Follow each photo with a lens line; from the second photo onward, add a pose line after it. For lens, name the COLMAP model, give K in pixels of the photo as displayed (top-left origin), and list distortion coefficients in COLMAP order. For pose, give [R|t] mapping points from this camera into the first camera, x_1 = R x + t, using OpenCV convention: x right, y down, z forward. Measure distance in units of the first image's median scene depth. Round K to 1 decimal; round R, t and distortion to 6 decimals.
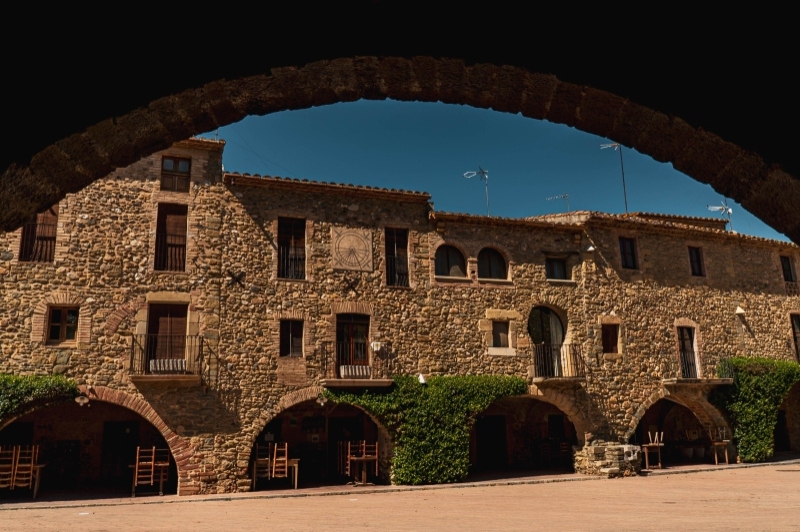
lens RADIAL K [[605.0, 0, 400.0], [0, 605.0, 266.0], [0, 0, 1]] dist [-0.015321, -0.006420]
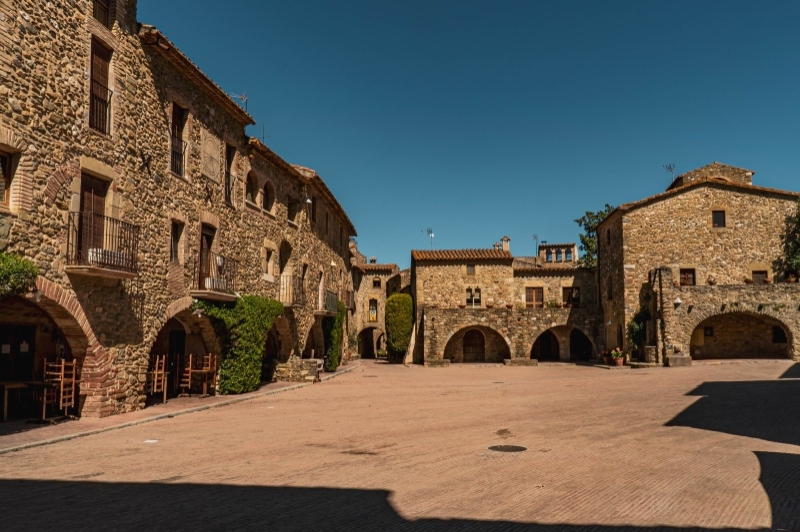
lens RADIAL K [[605.0, 0, 400.0], [0, 605.0, 266.0], [0, 0, 1]] dist [-0.015321, -0.006420]
pose [[0.495609, 0.129504, 0.858837, -0.827791], [-0.238297, 0.971151, -0.008925, 0.087823], [-0.835216, -0.200235, 0.512172, 0.270065]]
